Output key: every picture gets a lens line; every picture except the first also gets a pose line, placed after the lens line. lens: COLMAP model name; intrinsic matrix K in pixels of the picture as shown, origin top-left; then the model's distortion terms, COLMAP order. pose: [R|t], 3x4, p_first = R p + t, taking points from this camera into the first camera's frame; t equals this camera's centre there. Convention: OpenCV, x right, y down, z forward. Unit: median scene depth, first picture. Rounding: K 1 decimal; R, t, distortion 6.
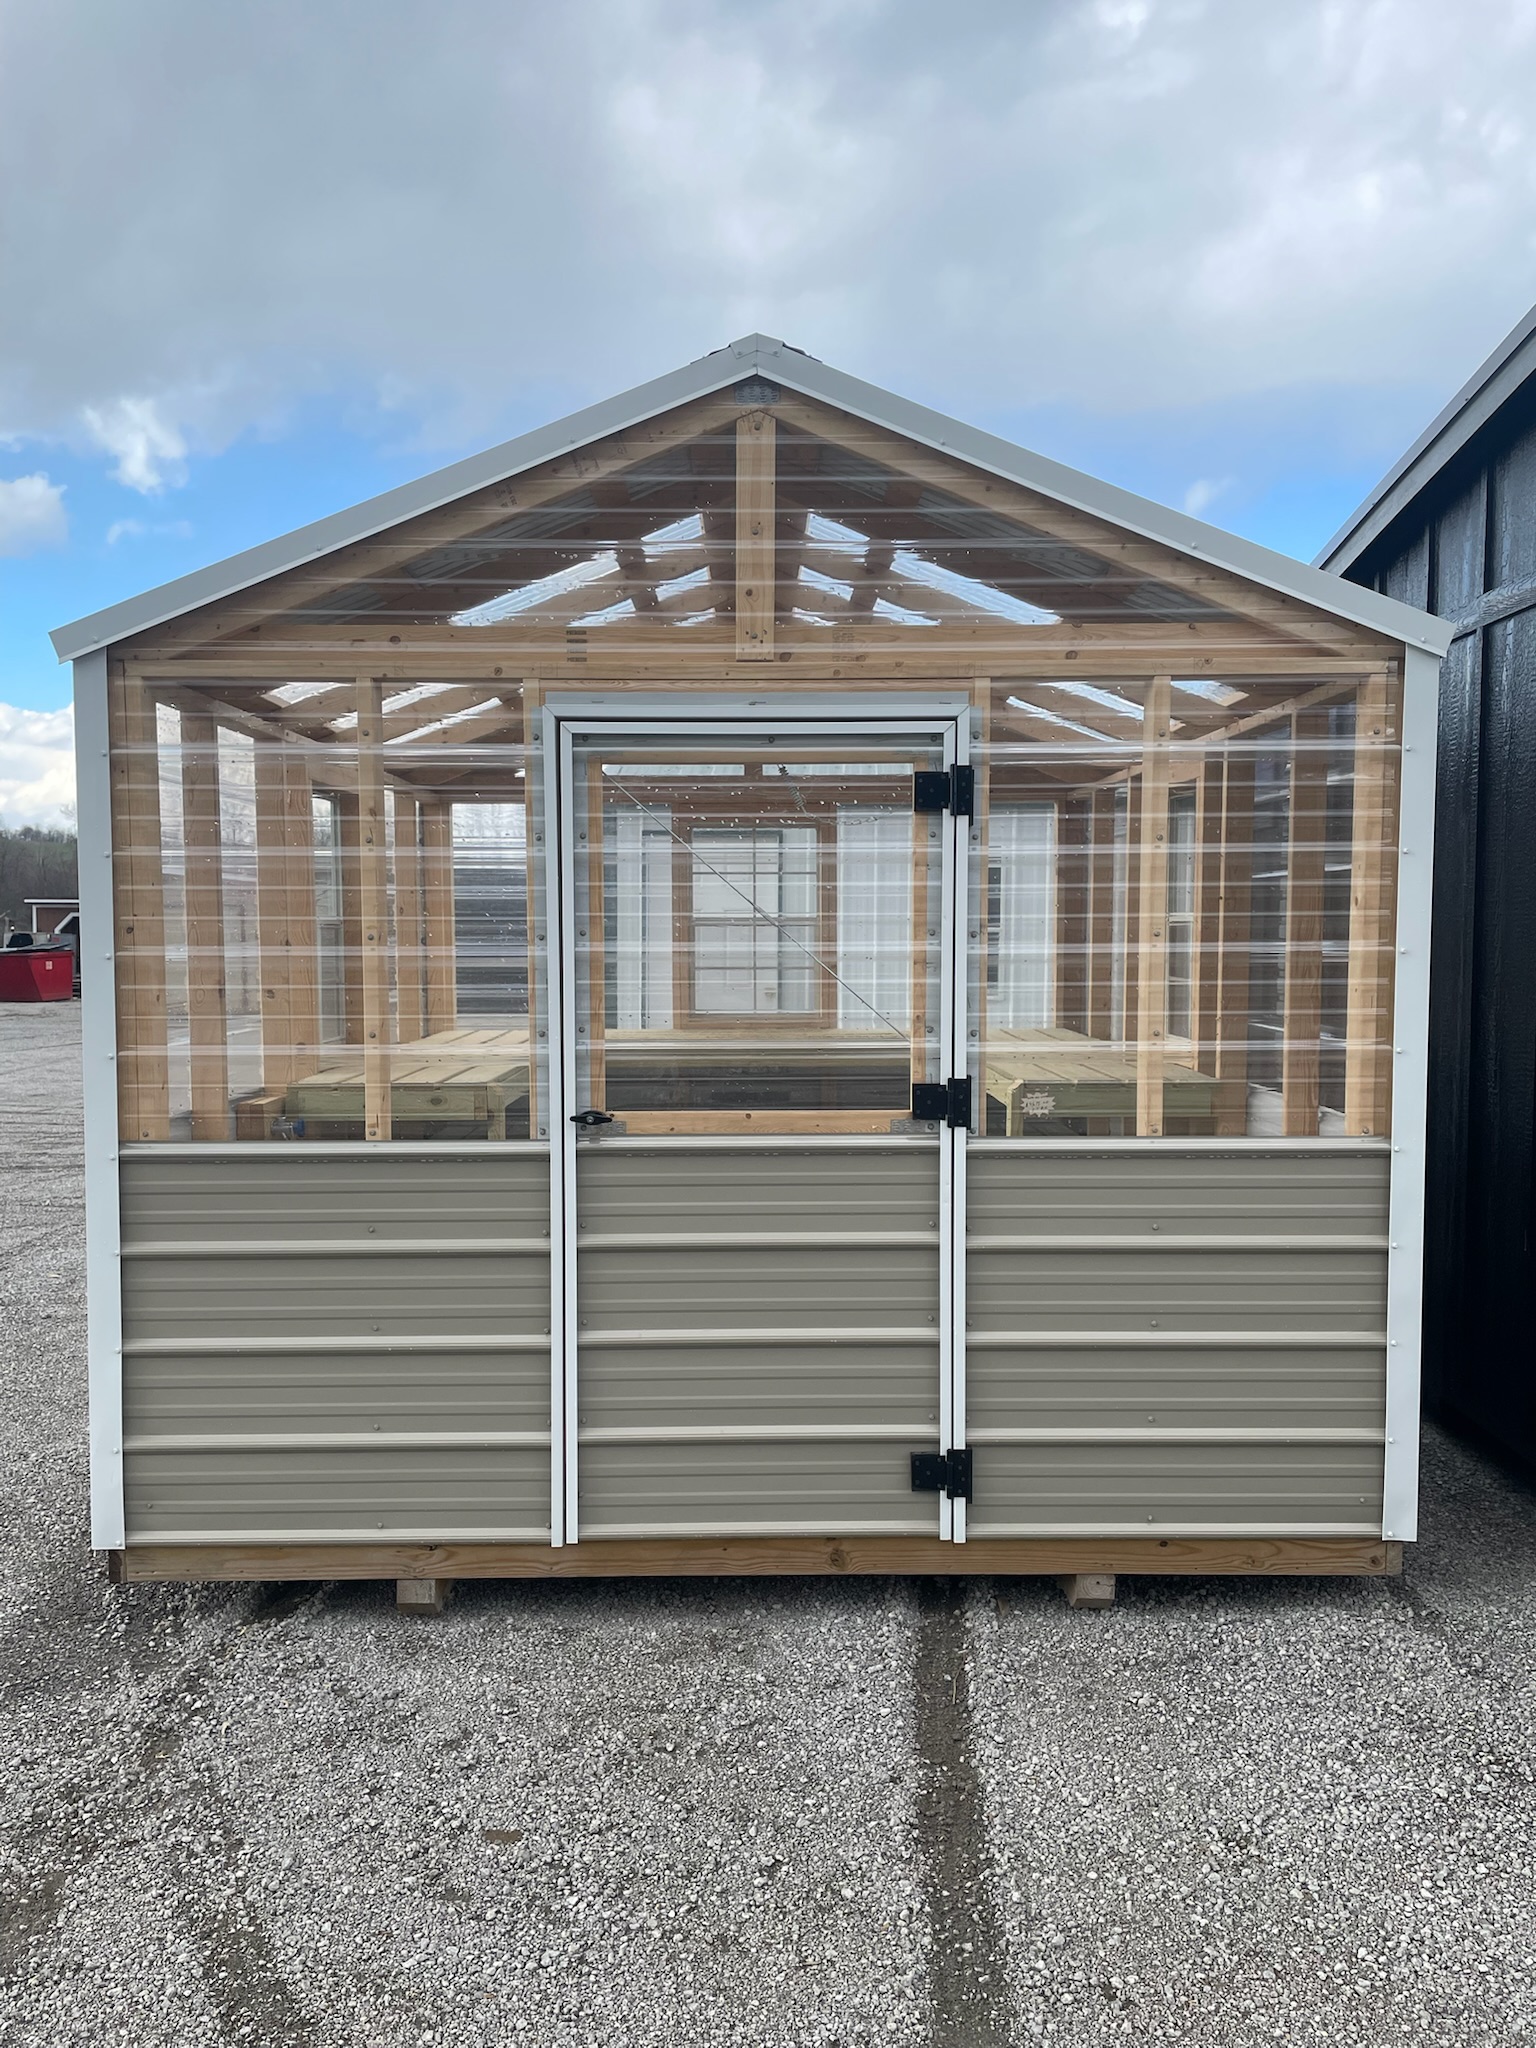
lens RADIAL K [[1545.3, 0, 772.9], [0, 1545.3, 1036.2], [0, 0, 1]] dist [0.063548, -0.001092]
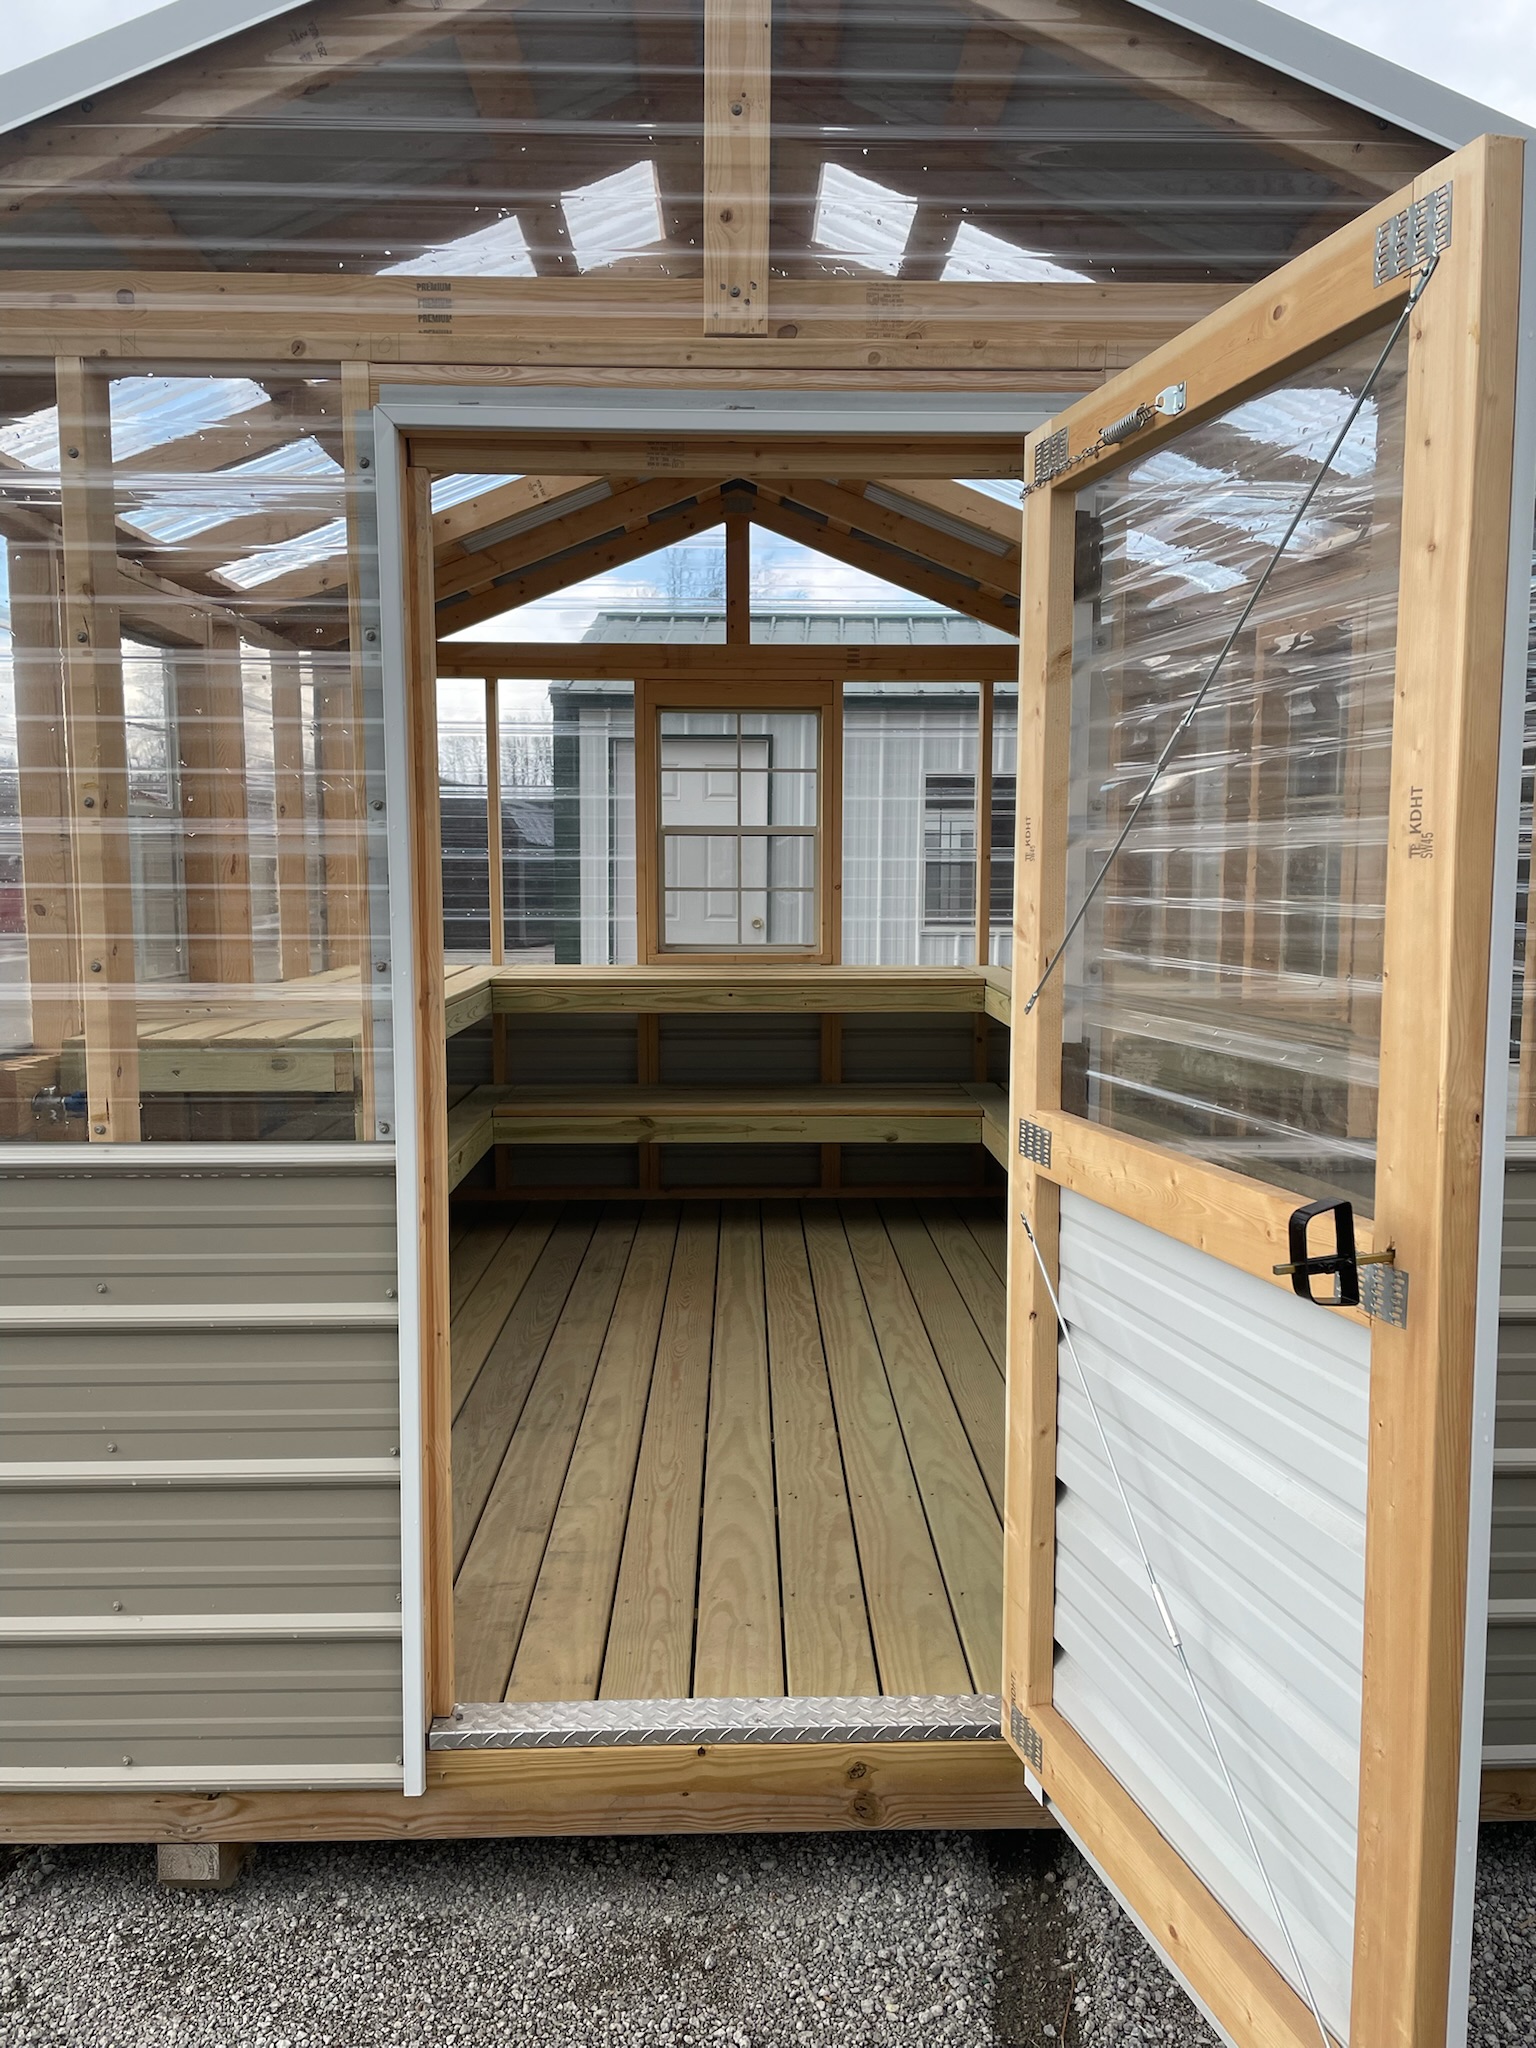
lens RADIAL K [[1545.3, 0, 761.9], [0, 1545.3, 1026.7], [0, 0, 1]] dist [0.063548, -0.001092]
pose [[0.999993, 0.002929, 0.002371, -0.002322], [-0.003010, 0.999383, 0.034984, 0.000199], [-0.002267, -0.034991, 0.999385, 0.384822]]
